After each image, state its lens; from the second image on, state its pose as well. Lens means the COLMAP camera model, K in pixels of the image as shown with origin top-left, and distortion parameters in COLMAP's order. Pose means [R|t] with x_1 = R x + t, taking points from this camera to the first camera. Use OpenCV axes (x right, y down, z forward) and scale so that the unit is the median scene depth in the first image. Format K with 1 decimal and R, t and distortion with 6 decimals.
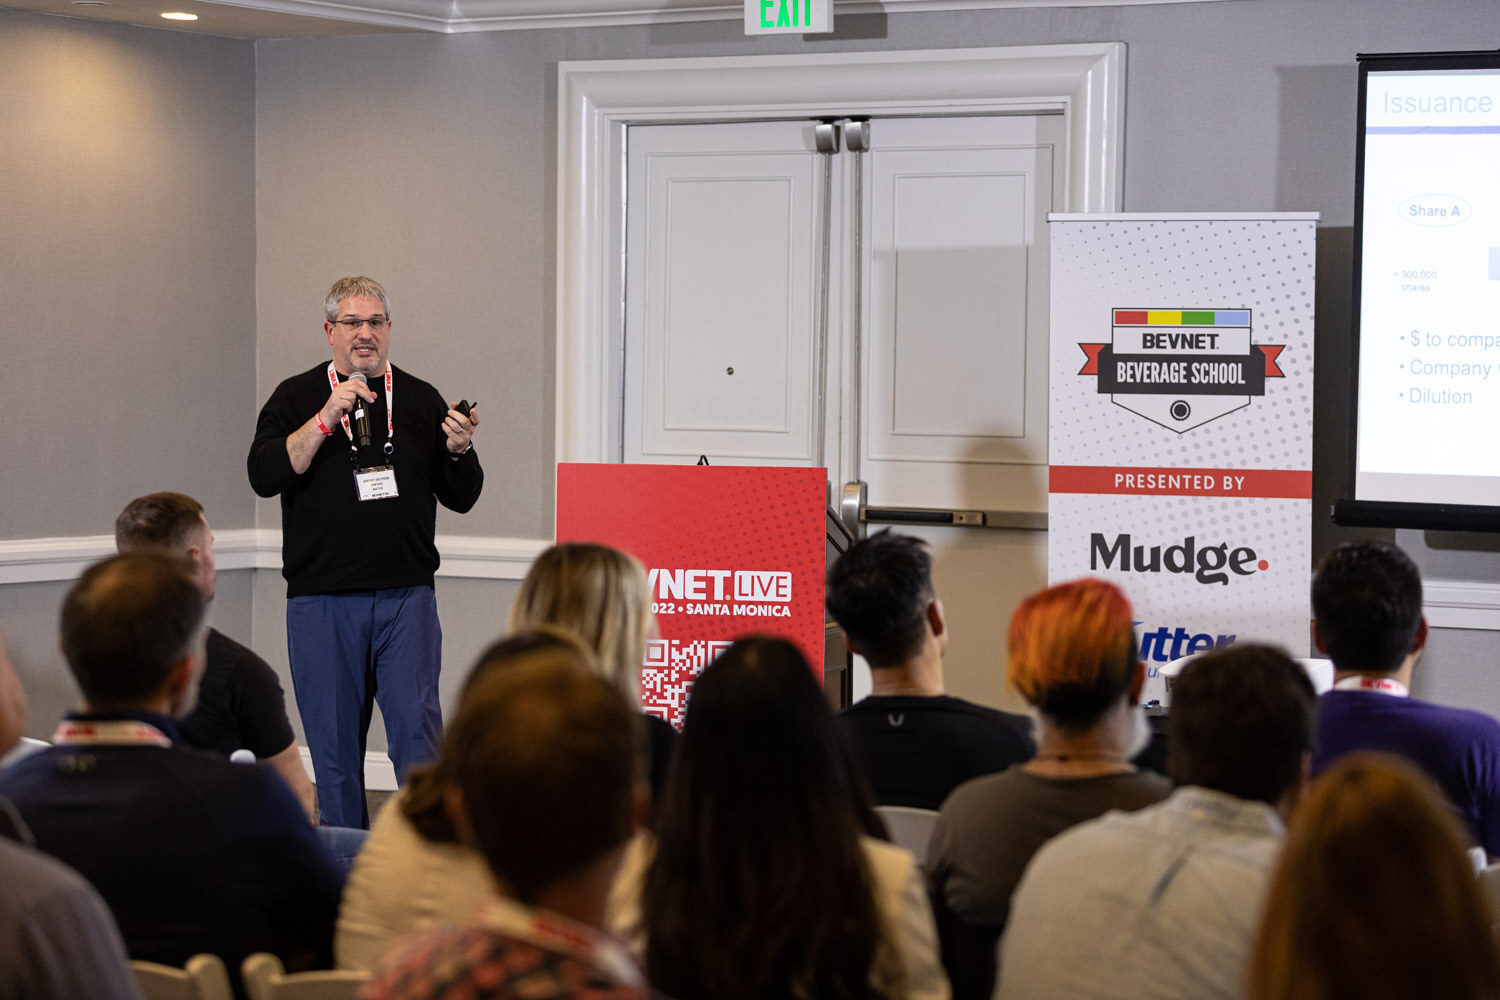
lens RADIAL K [[4129.1, 0, 752.9], [0, 4129.1, 465.0], [0, 0, 1]] dist [0.079886, 0.780055]
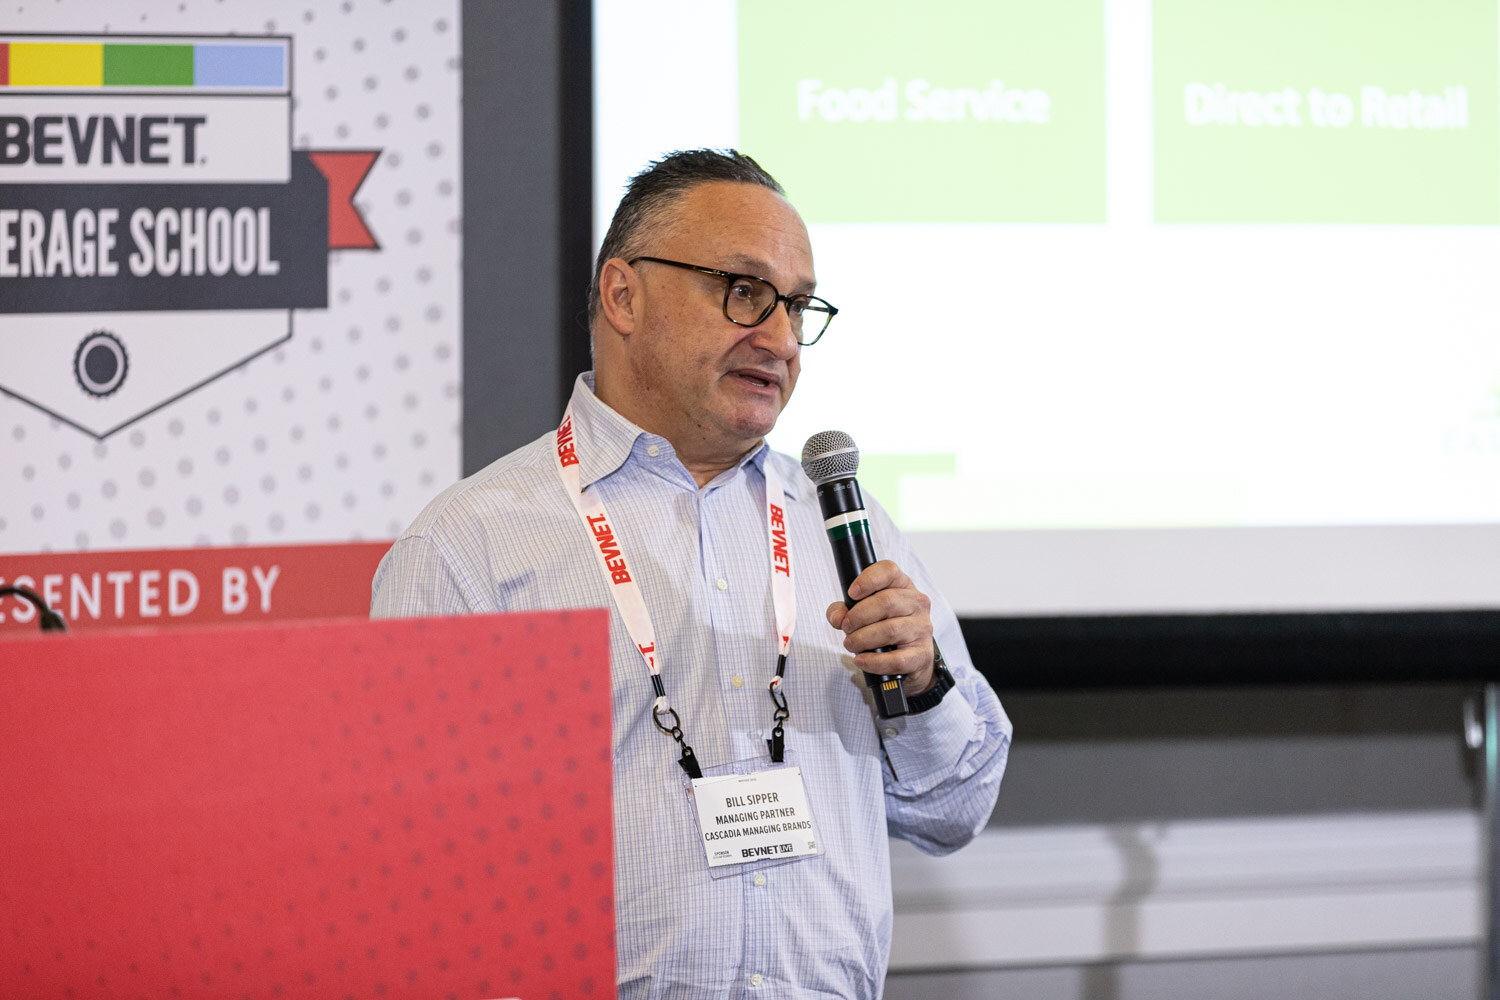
lens RADIAL K [[8352.2, 0, 750.0], [0, 8352.2, 500.0], [0, 0, 1]] dist [0.094299, -5.477105]
pose [[0.547952, -0.043562, 0.835375, -0.393290], [0.033652, 0.998983, 0.030020, -0.020251], [-0.835833, 0.011663, 0.548860, 0.619186]]
